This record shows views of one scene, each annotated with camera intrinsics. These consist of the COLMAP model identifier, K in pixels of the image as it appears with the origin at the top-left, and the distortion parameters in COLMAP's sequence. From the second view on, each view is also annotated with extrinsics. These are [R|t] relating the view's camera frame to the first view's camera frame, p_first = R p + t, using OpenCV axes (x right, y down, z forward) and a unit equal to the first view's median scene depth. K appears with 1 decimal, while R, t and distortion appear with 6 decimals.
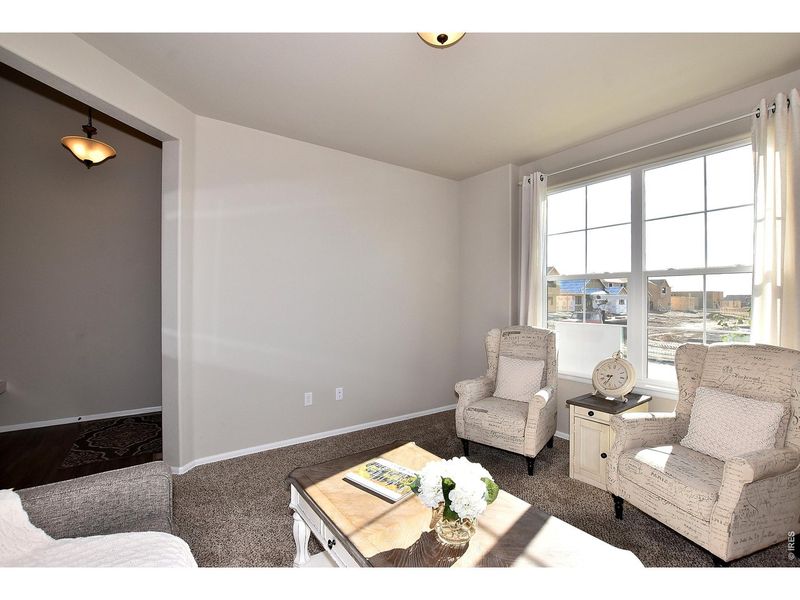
lens RADIAL K [[363.3, 0, 400.7], [0, 363.3, 302.3], [0, 0, 1]] dist [-0.020958, -0.000337]
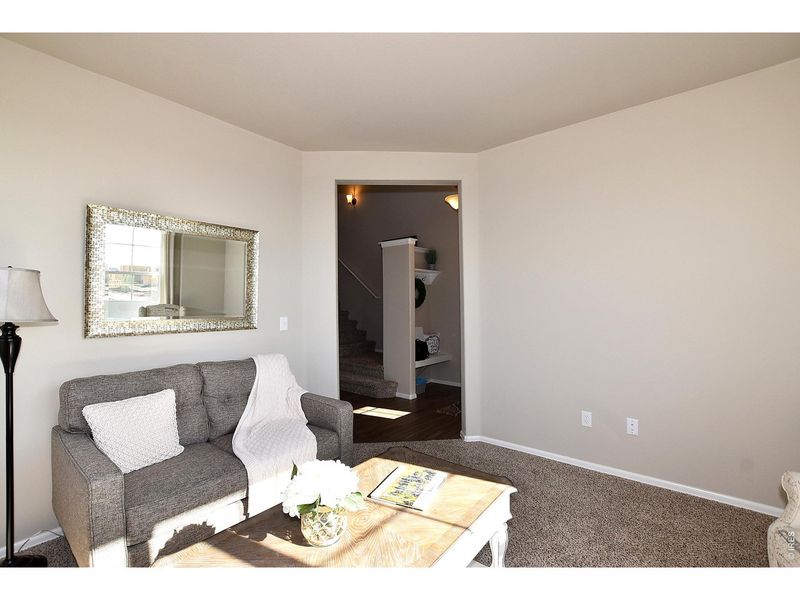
lens RADIAL K [[363.3, 0, 400.4], [0, 363.3, 300.4], [0, 0, 1]] dist [-0.020958, -0.000337]
pose [[0.255749, -0.008485, -0.966706, 0.506508], [0.004778, 0.999960, -0.007513, -0.009774], [0.966731, -0.002698, 0.255779, 0.394926]]
